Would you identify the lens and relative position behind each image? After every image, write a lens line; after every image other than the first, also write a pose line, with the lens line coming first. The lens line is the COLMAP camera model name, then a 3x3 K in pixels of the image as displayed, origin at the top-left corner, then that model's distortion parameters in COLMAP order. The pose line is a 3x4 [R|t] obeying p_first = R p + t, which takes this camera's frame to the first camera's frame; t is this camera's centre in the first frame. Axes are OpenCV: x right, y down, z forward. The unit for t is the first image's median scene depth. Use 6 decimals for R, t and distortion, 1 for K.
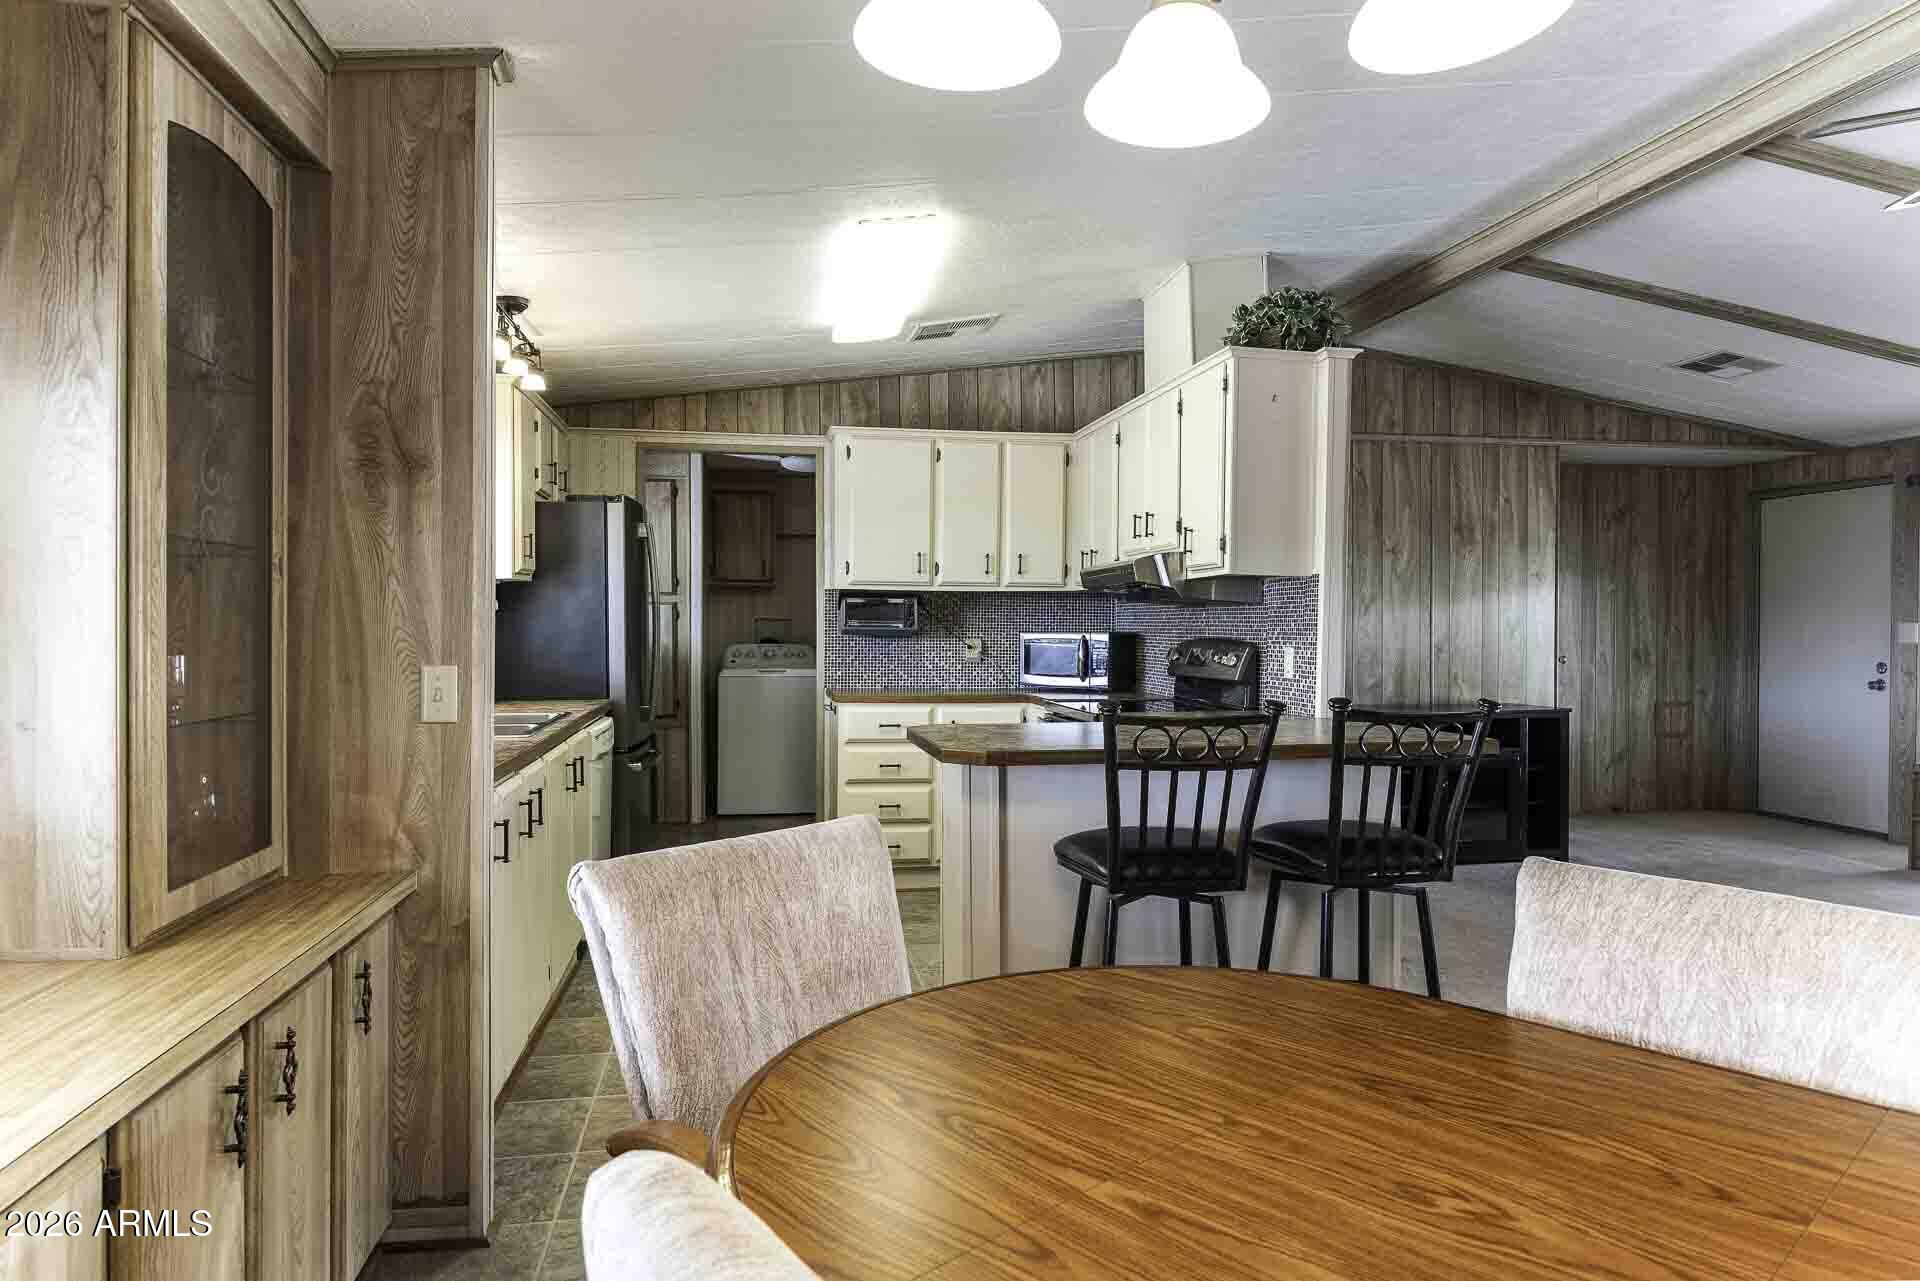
lens RADIAL K [[1181.0, 0, 960.0], [0, 1181.0, 640.5], [0, 0, 1]] dist [0.000138, -0.000217]
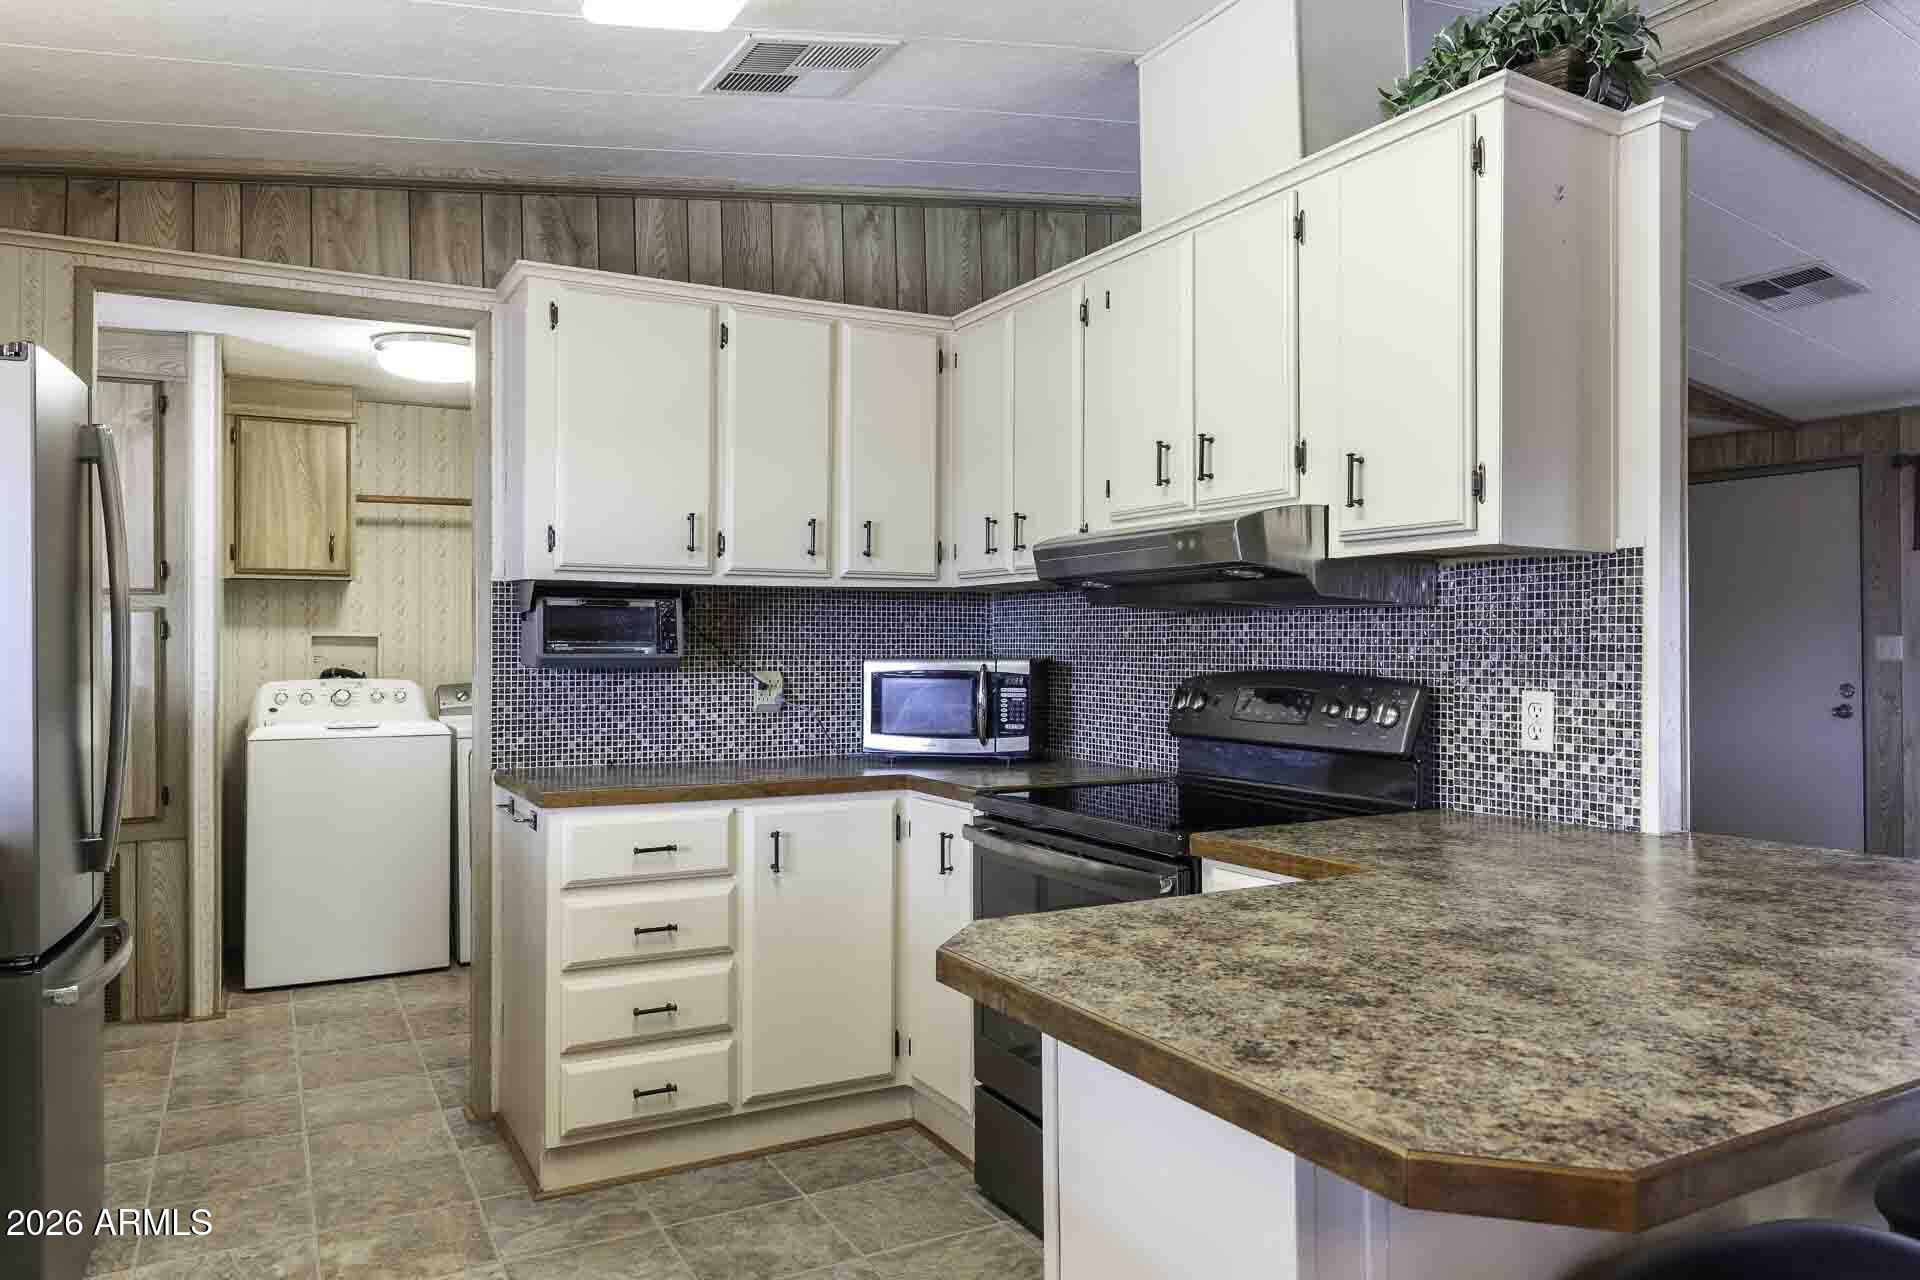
lens RADIAL K [[1281.2, 0, 957.6], [0, 1281.2, 621.4], [0, 0, 1]] dist [-0.001684, -0.001372]
pose [[0.946828, -0.000823, 0.321740, -0.105078], [0.009091, 0.999666, -0.024197, -0.010098], [-0.321612, 0.025835, 0.946519, 0.407279]]
